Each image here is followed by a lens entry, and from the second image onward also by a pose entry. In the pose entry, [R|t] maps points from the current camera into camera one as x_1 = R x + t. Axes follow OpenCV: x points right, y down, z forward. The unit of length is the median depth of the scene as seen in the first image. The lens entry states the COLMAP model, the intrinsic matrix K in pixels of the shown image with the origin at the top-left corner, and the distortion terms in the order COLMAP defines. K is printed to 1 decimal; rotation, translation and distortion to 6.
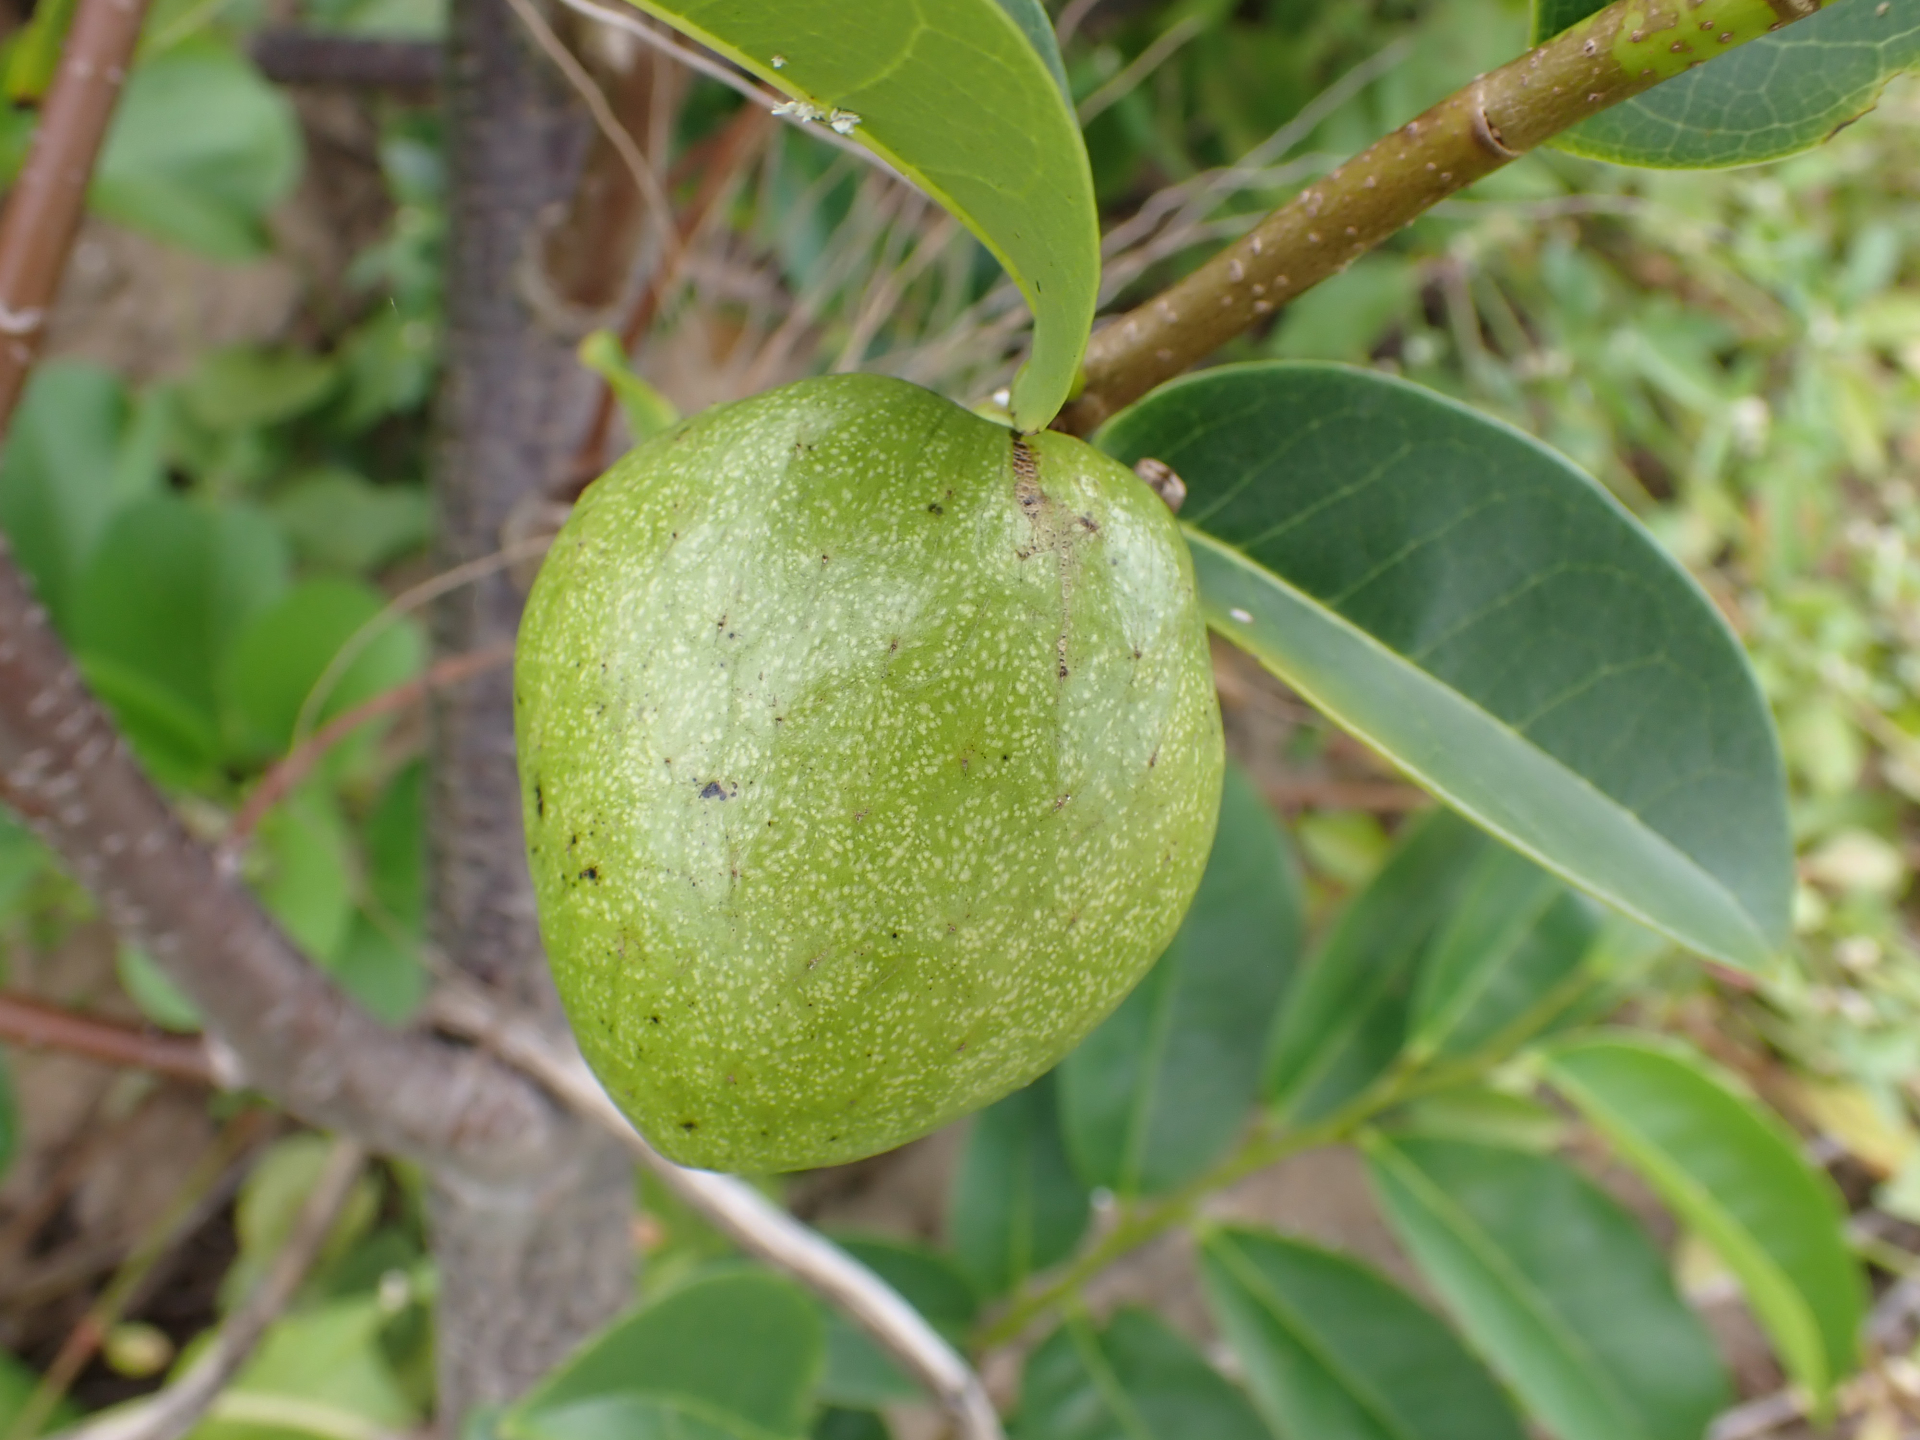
lens RADIAL K [[1960.5, 0, 950.1], [0, 1960.5, 678.8], [0, 0, 1]] dist [0.009287, -0.123305]
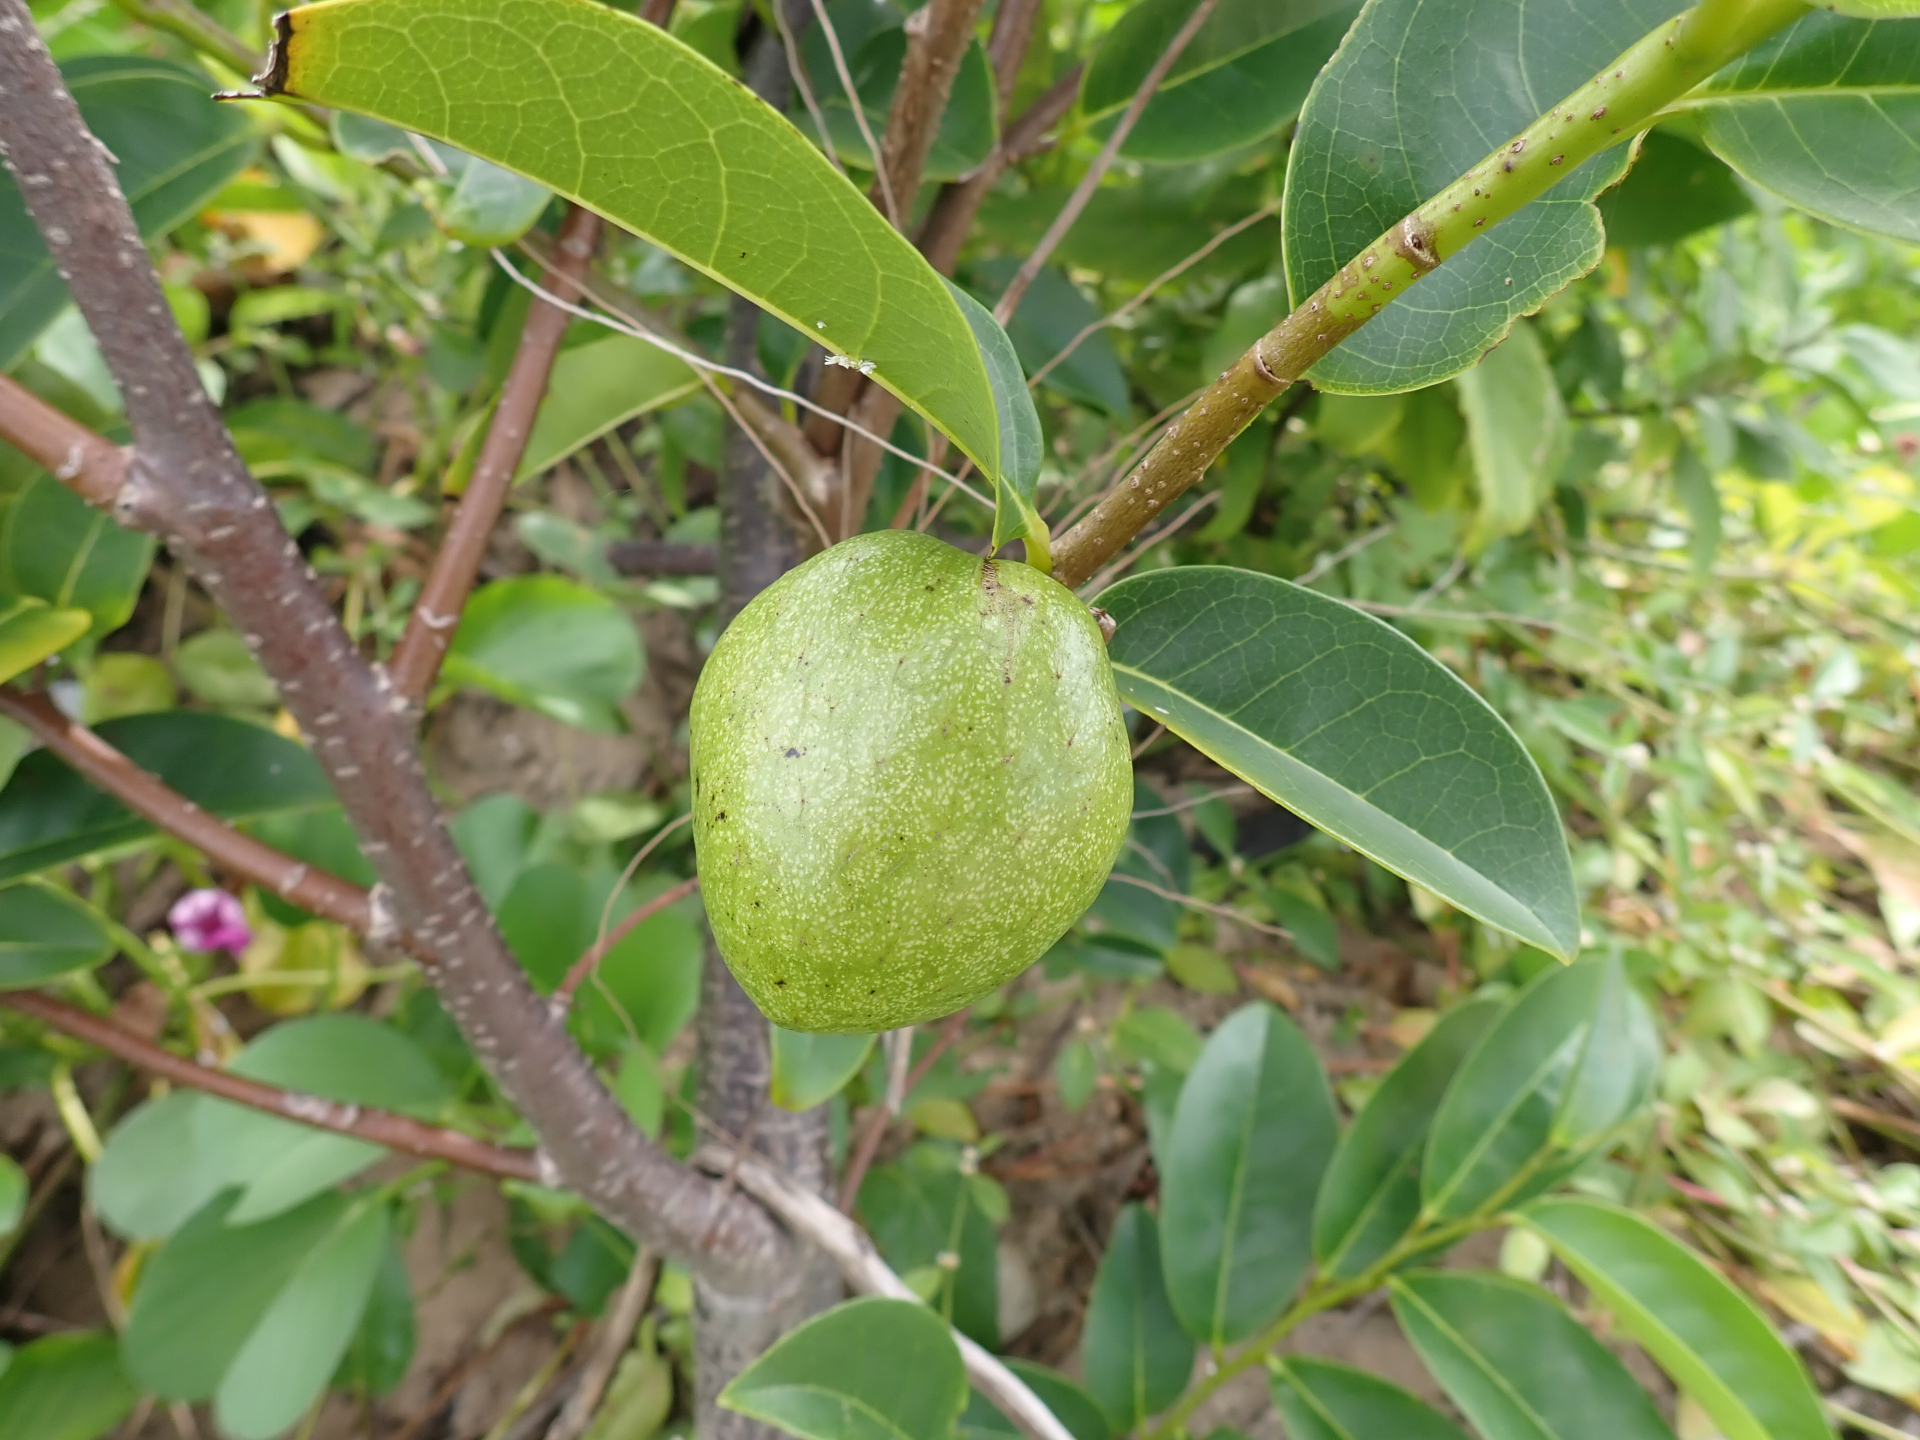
lens RADIAL K [[1429.0, 0, 960.0], [0, 1429.0, 720.0], [0, 0, 1]] dist [-0.005632, -0.005464]
pose [[0.992721, -0.032676, -0.115920, 0.153433], [0.004397, 0.971682, -0.236250, 0.305514], [0.120357, 0.234021, 0.964753, -0.135468]]
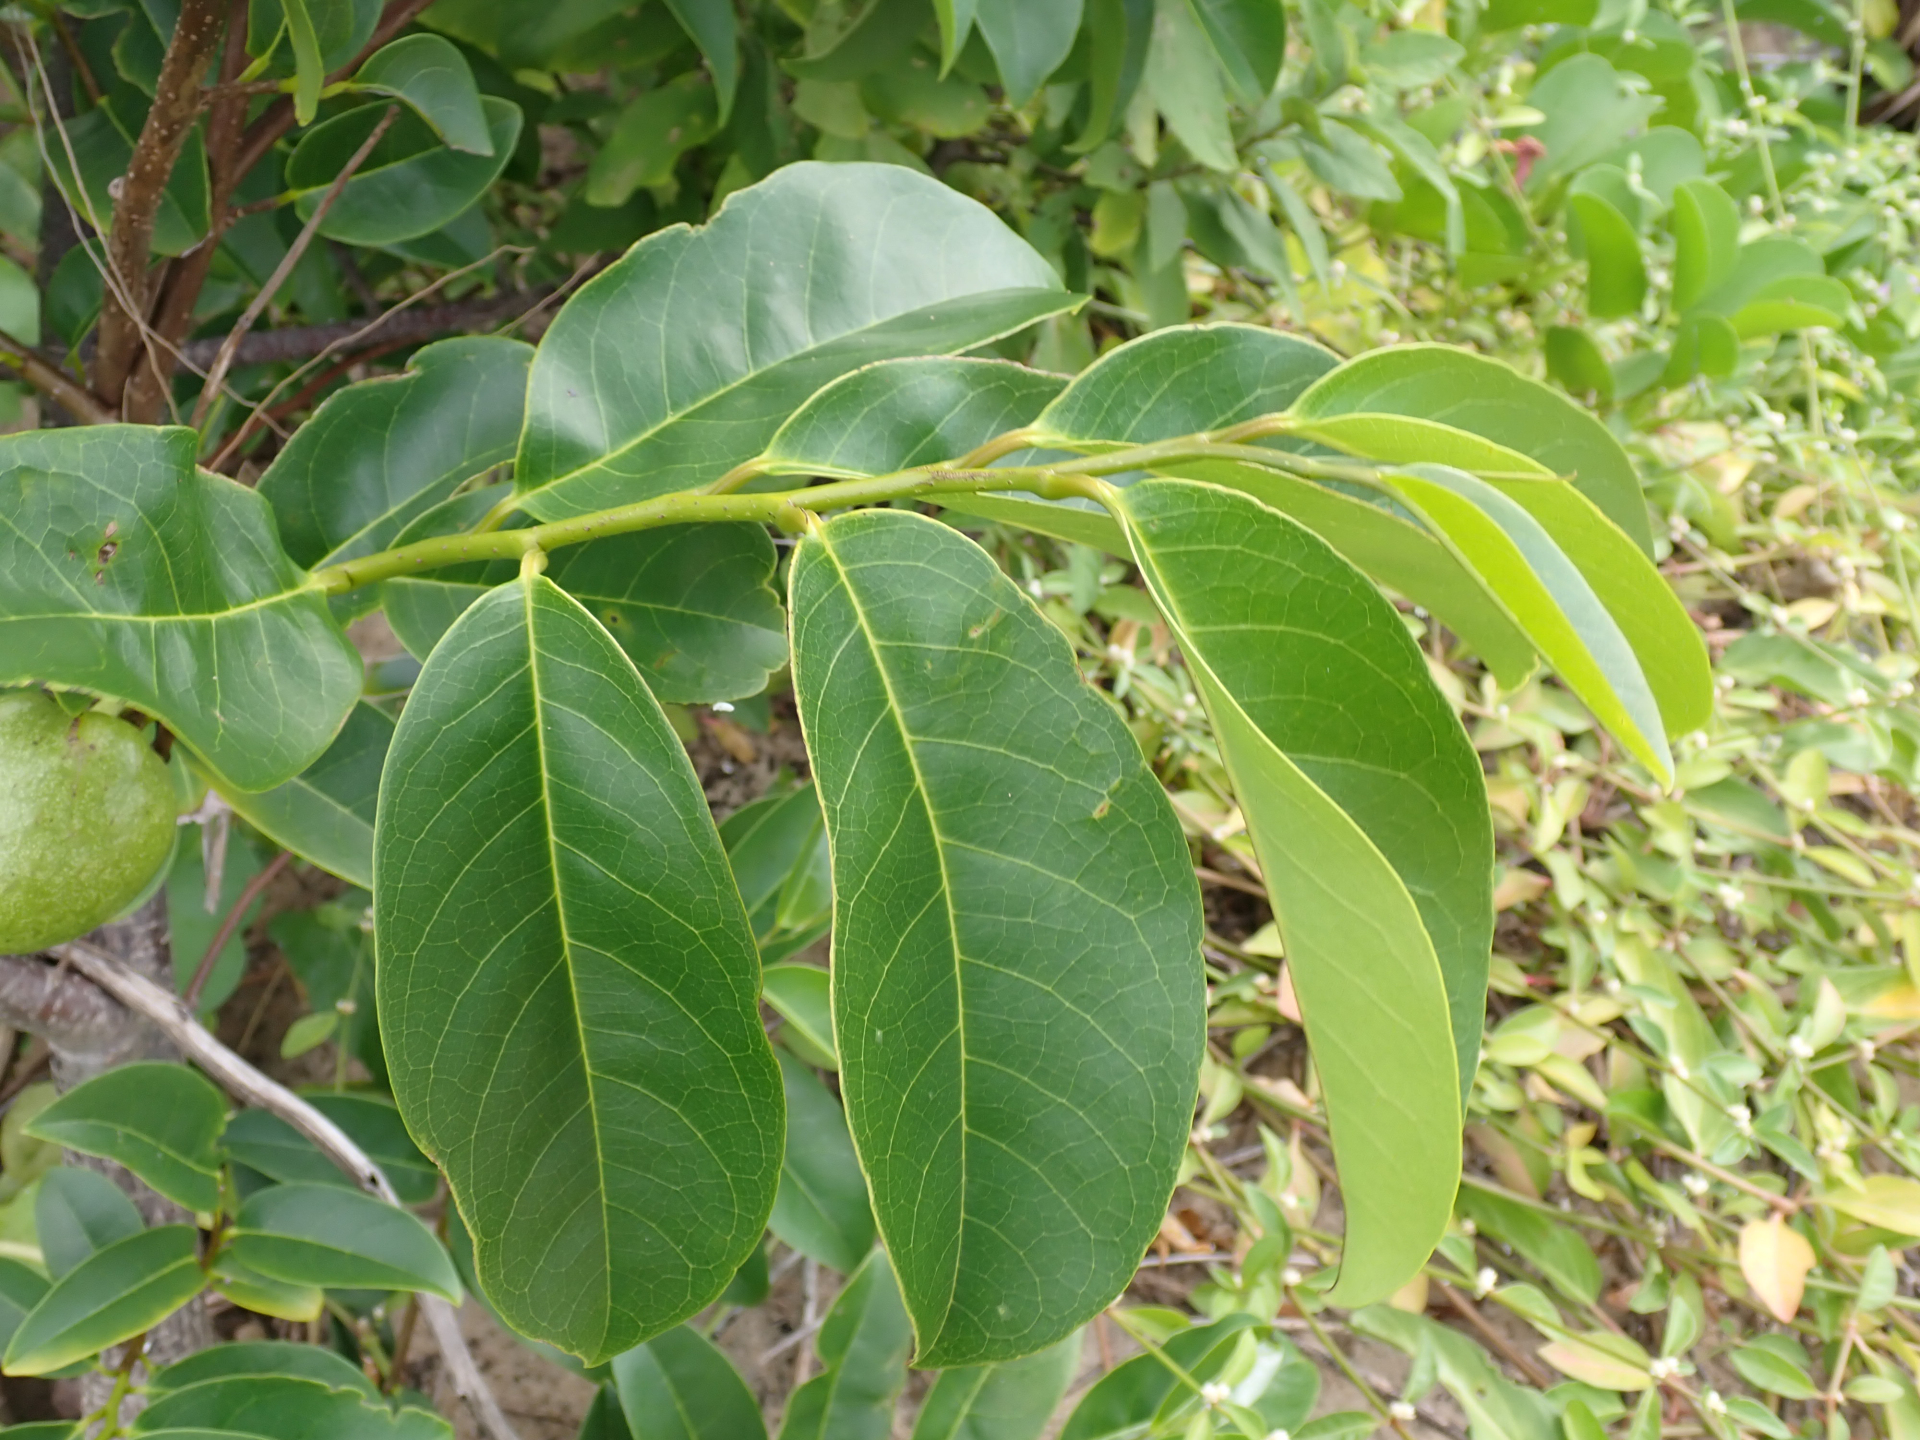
lens RADIAL K [[2040.2, 0, 960.0], [0, 2040.2, 720.0], [0, 0, 1]] dist [0.011930, 0.016753]
pose [[0.999344, 0.021017, 0.029488, 1.397275], [-0.021326, 0.999721, 0.010204, -0.189401], [-0.029265, -0.010826, 0.999513, -2.377324]]
